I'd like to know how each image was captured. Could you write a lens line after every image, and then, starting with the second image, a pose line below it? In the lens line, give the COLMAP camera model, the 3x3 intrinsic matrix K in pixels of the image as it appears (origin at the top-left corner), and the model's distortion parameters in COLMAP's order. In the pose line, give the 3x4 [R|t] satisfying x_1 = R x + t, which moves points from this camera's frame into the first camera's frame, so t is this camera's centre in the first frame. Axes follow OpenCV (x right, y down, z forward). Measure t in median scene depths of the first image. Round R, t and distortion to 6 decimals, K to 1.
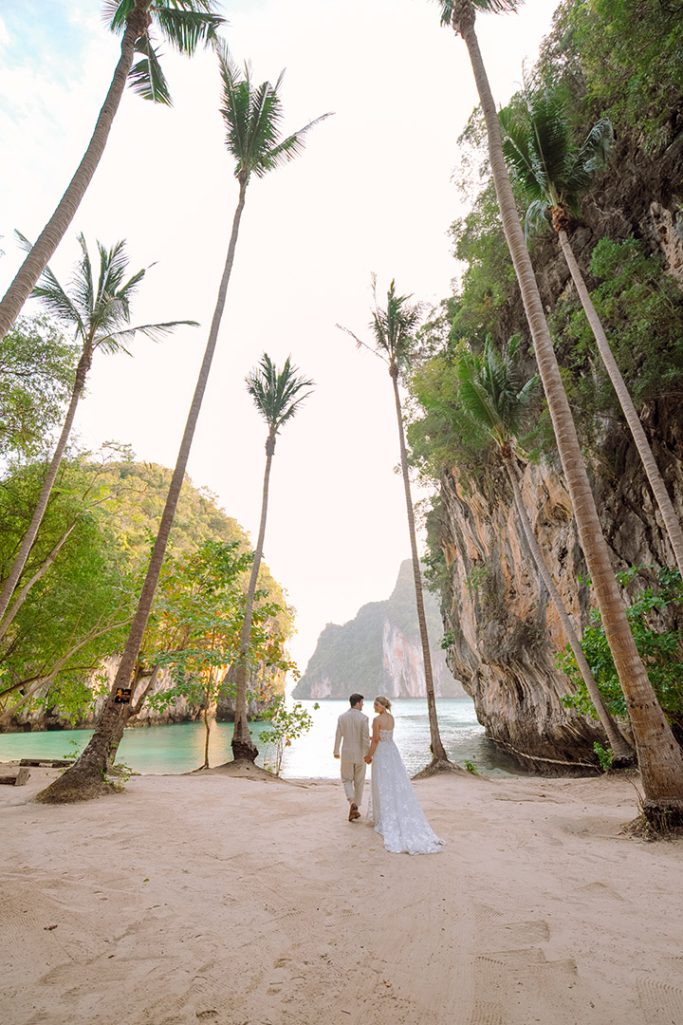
lens RADIAL K [[487.2, 0, 341.4], [0, 487.2, 520.9], [0, 0, 1]] dist [-0.000831, -0.001337]
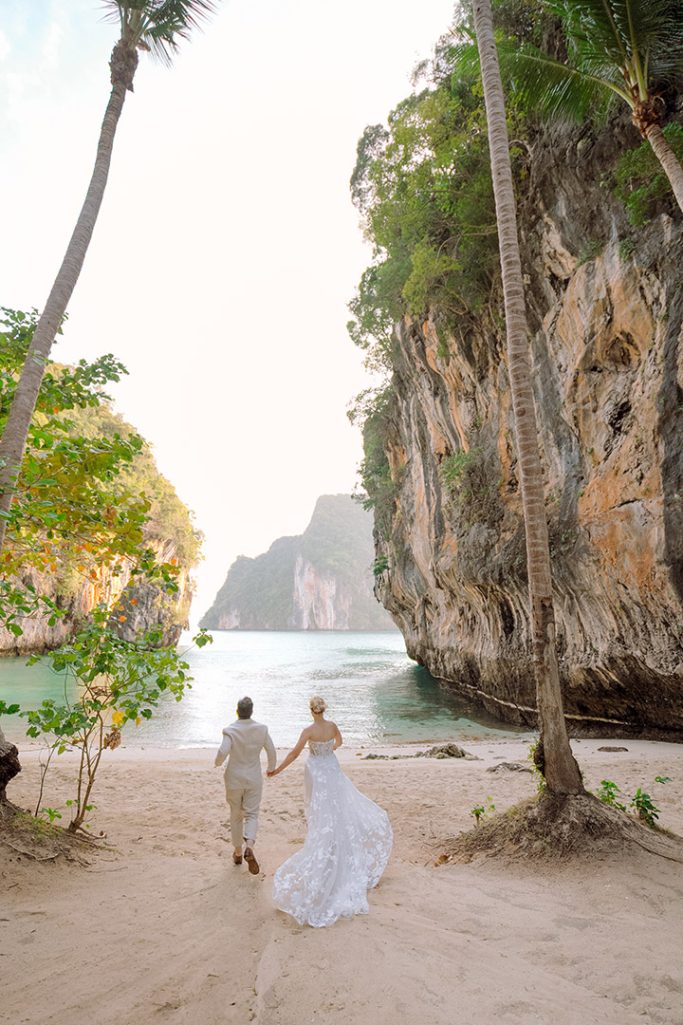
lens RADIAL K [[502.2, 0, 337.6], [0, 502.2, 531.8], [0, 0, 1]] dist [0.006185, 0.002518]
pose [[0.985388, 0.047627, 0.163528, -0.006646], [-0.072393, 0.986184, 0.149000, 0.094692], [-0.154172, -0.158662, 0.975222, 0.246107]]
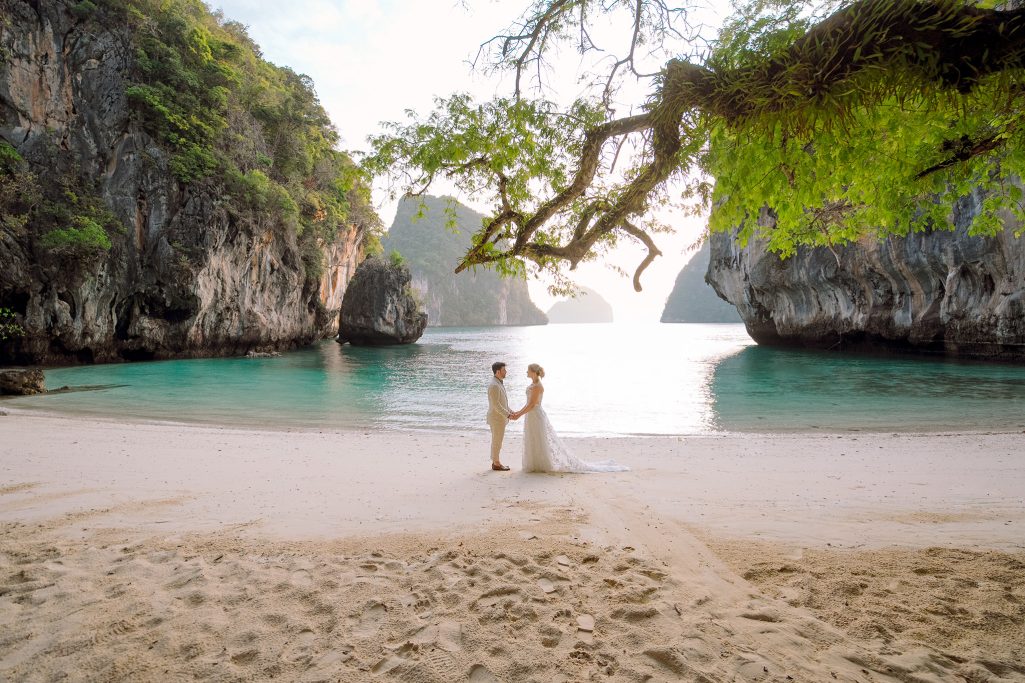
lens RADIAL K [[468.1, 0, 511.3], [0, 468.1, 338.6], [0, 0, 1]] dist [0.006513, -0.001561]
pose [[0.932565, -0.010625, 0.360847, -0.779396], [-0.120965, 0.932585, 0.340078, 0.319062], [-0.340133, -0.360794, 0.868411, 0.722656]]
